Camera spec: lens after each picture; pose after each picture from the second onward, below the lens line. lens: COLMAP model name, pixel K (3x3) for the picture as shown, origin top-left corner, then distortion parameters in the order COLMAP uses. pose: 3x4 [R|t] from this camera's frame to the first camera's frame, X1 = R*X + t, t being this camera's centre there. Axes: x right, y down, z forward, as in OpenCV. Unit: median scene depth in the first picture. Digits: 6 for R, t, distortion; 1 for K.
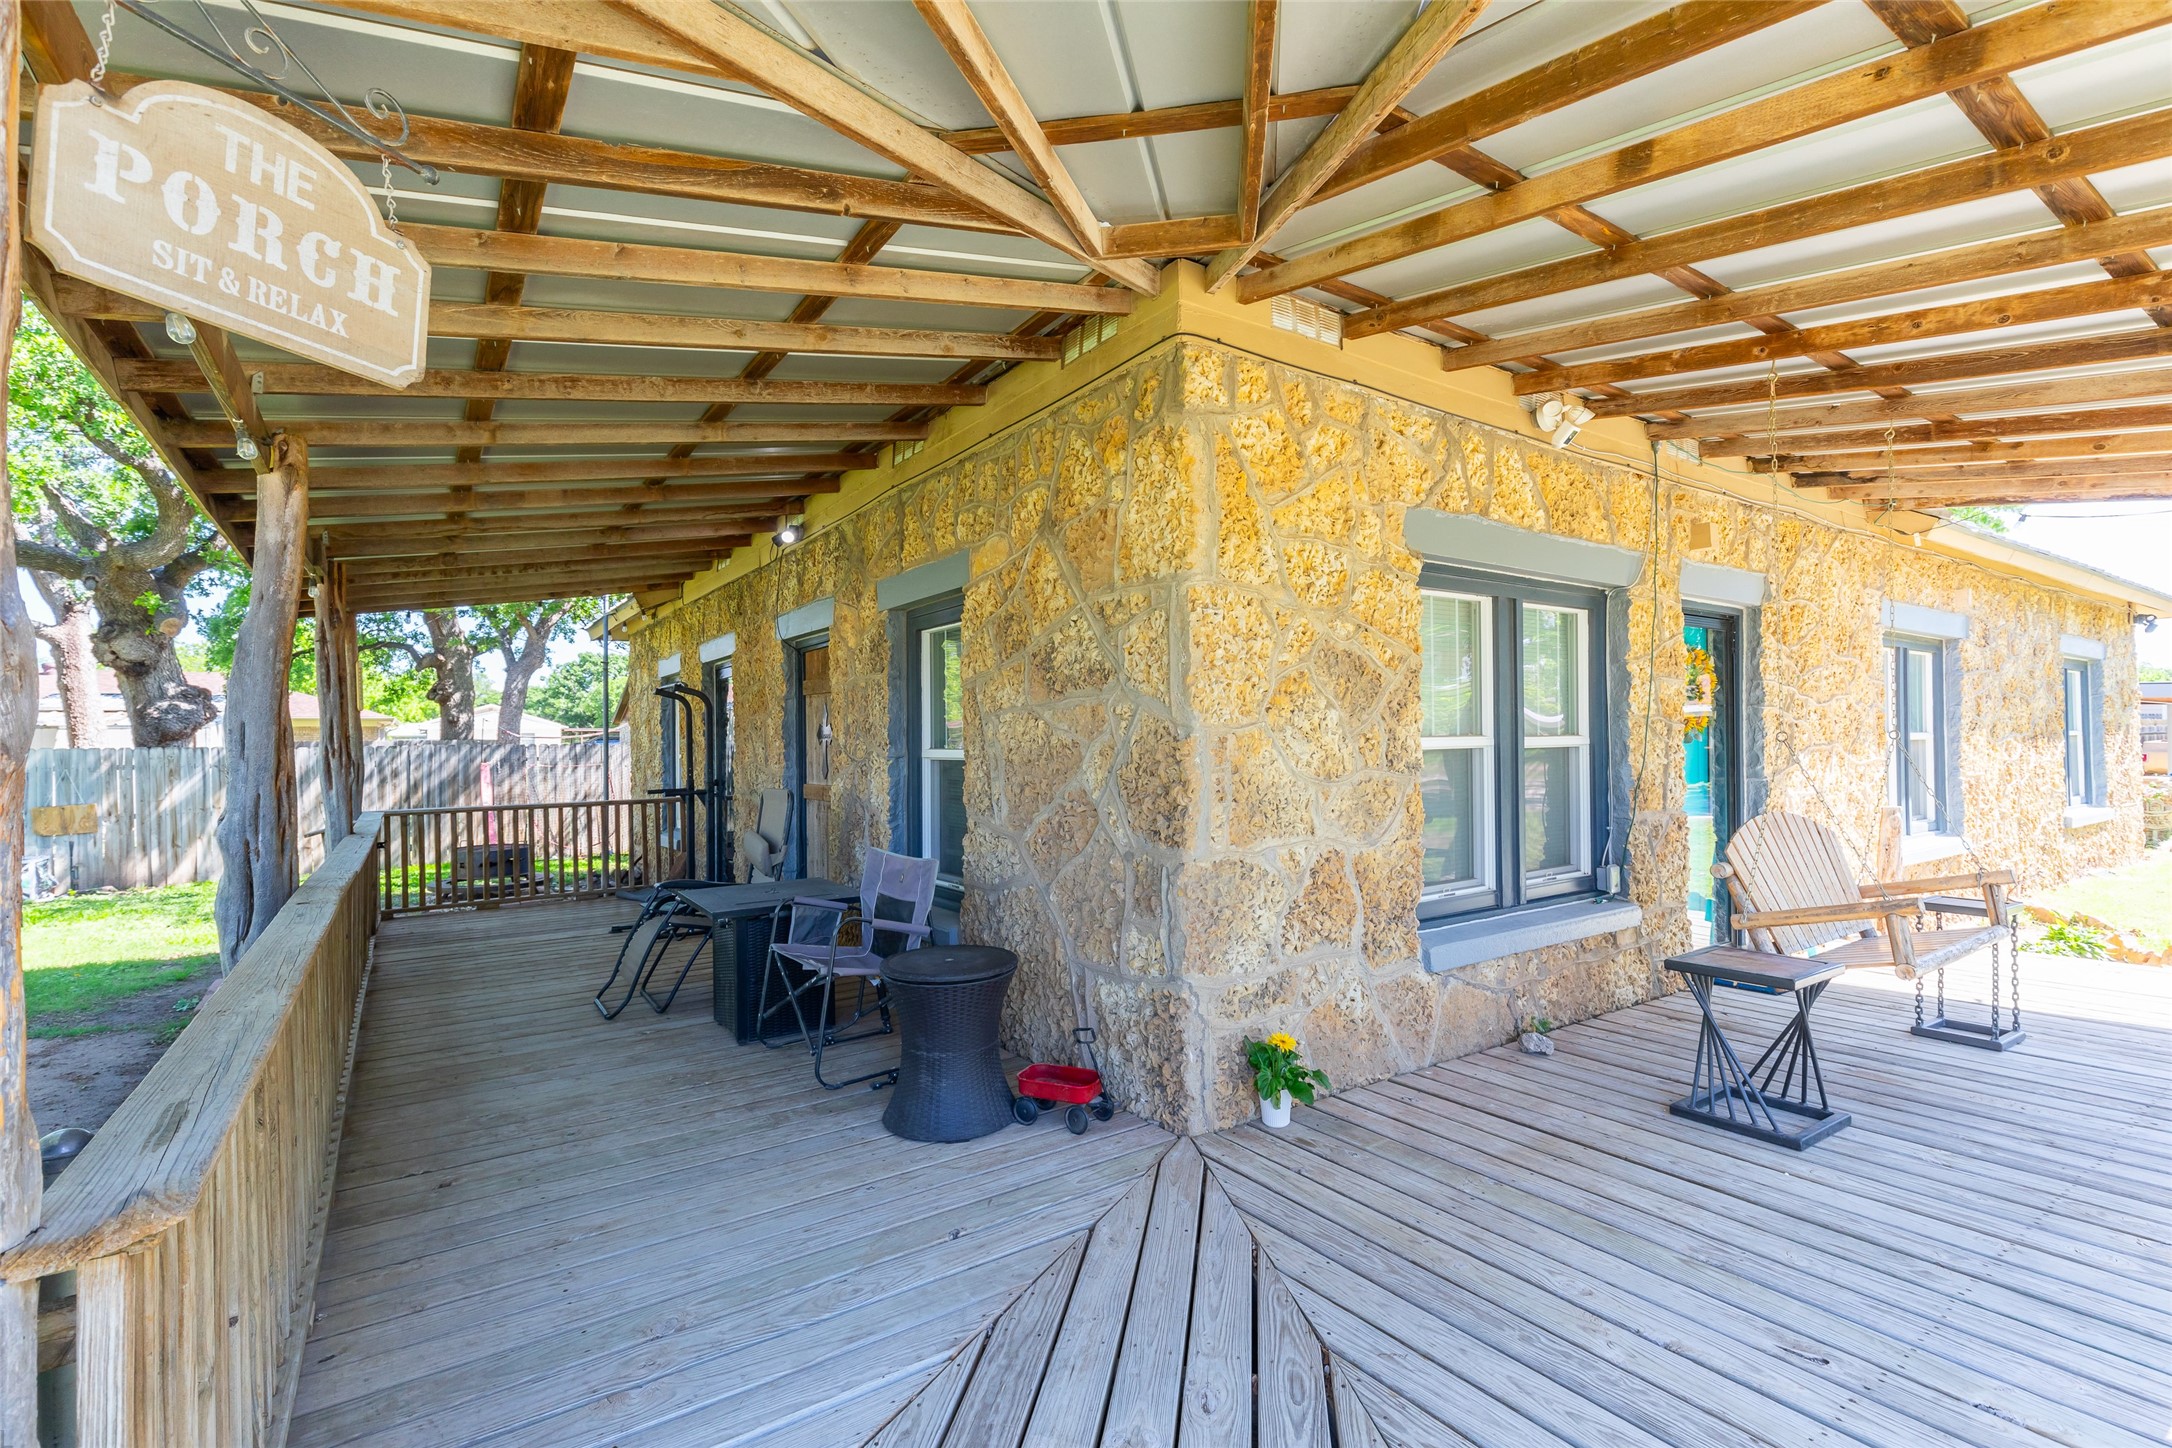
lens RADIAL K [[981.1, 0, 1079.3], [0, 981.1, 733.1], [0, 0, 1]] dist [0.008212, -0.000687]
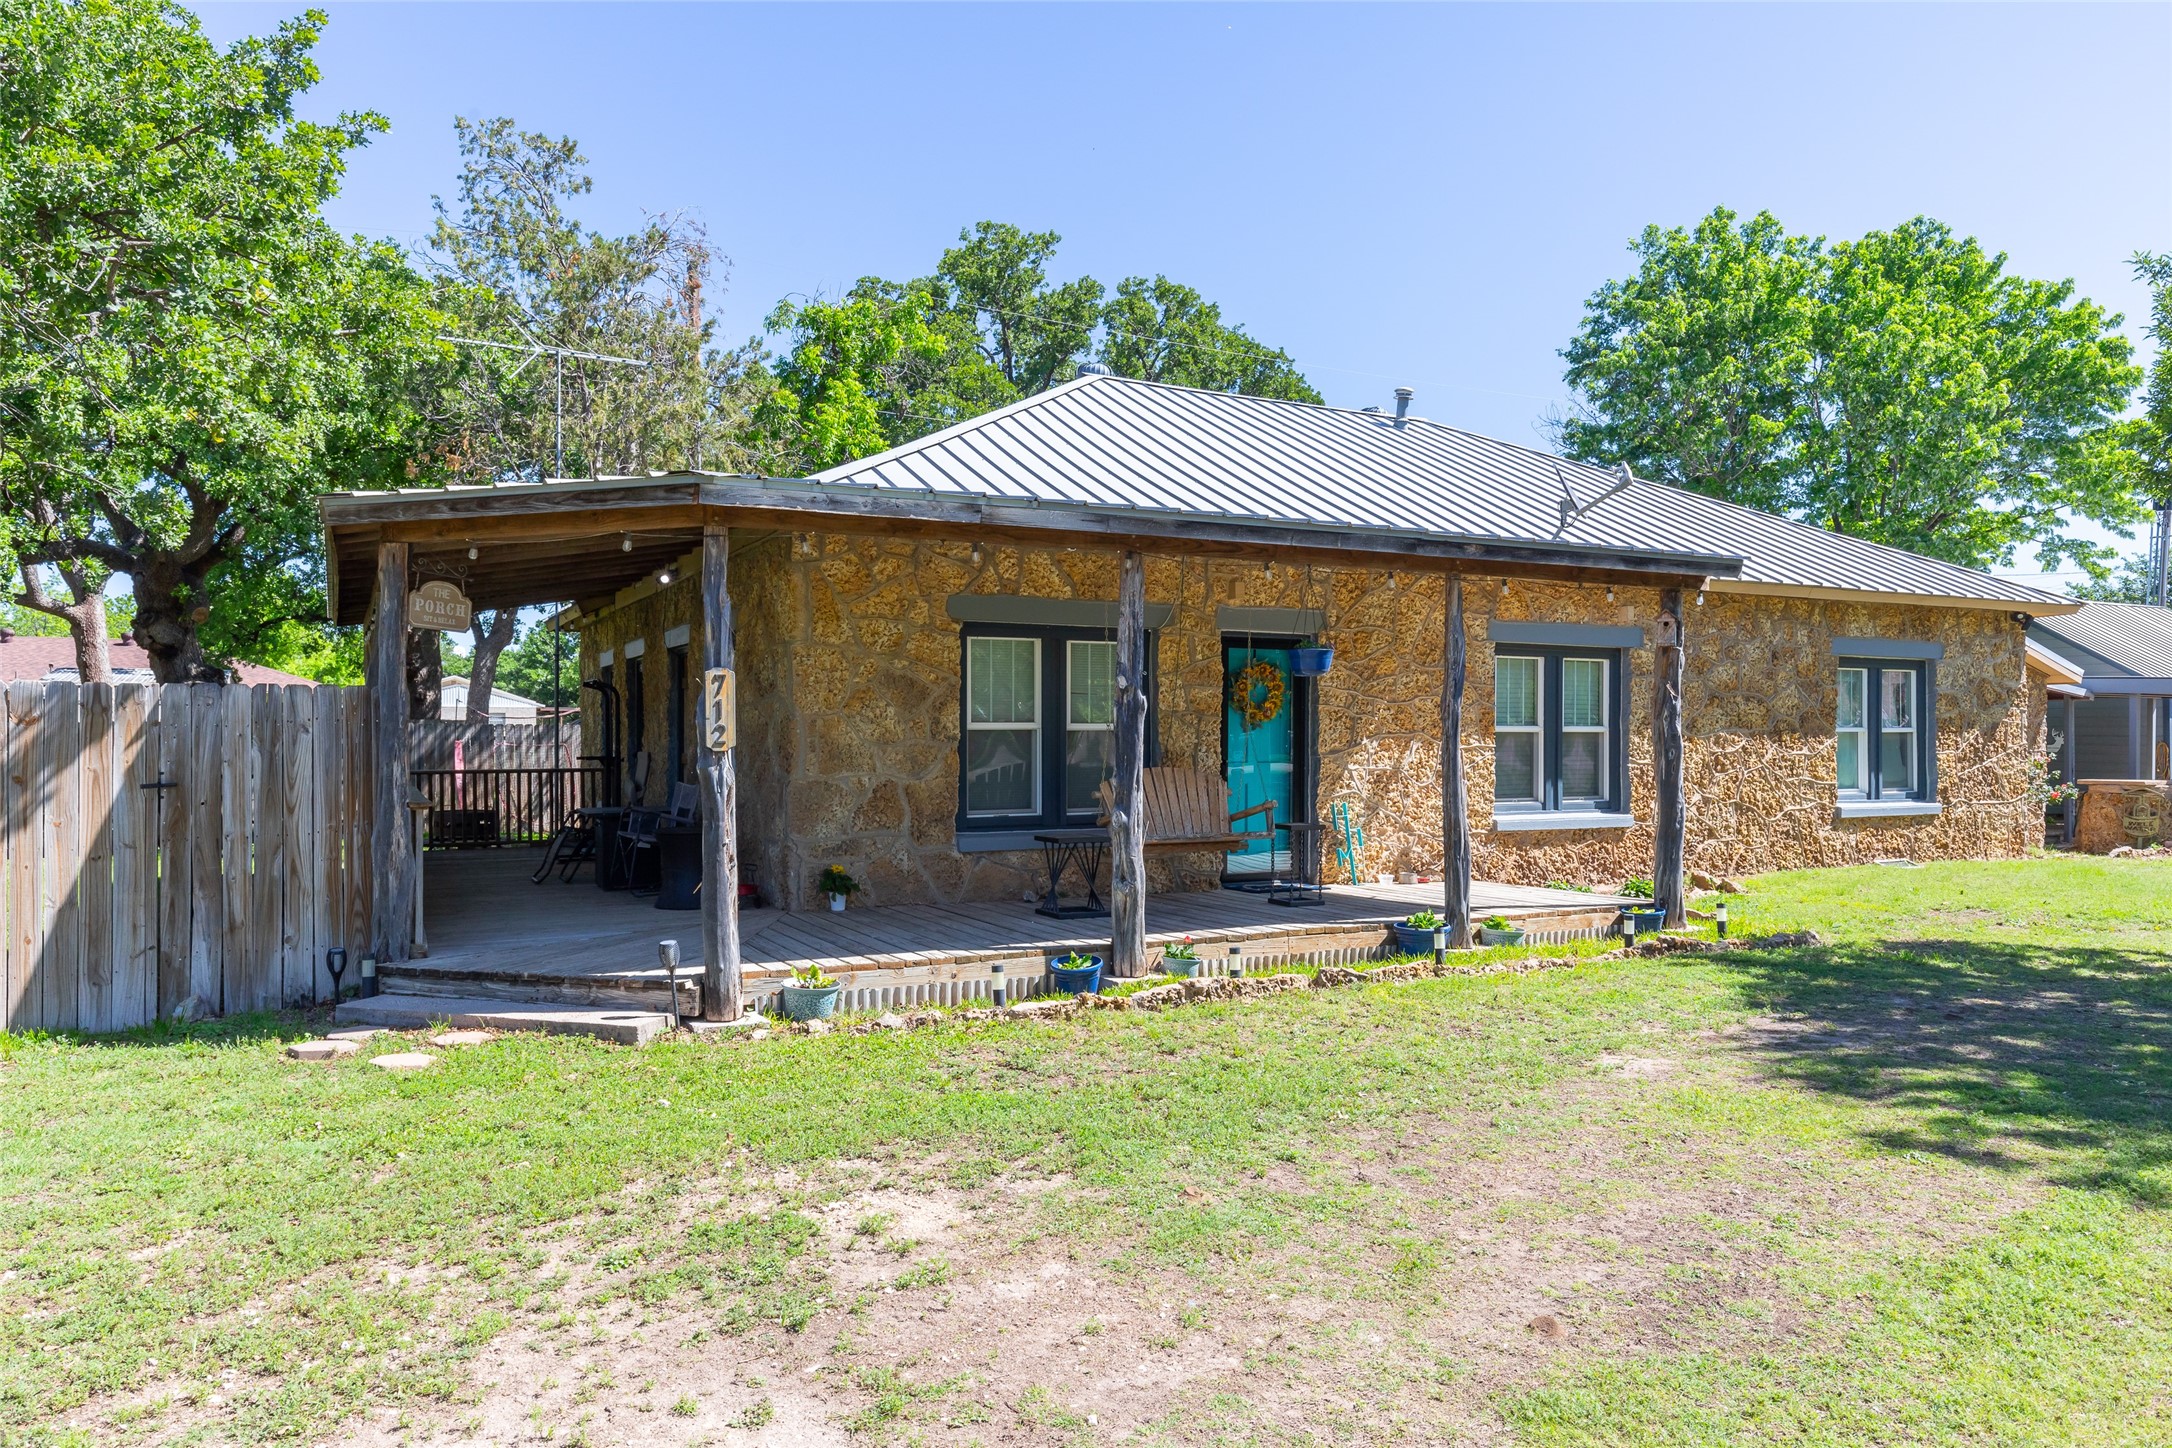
lens RADIAL K [[1501.5, 0, 1092.7], [0, 1501.5, 727.8], [0, 0, 1]] dist [0.005614, -0.000094]
pose [[0.990938, 0.012208, -0.133761, 0.424577], [-0.011491, 0.999915, 0.006132, -0.002014], [0.133824, -0.004540, 0.990995, -0.750736]]
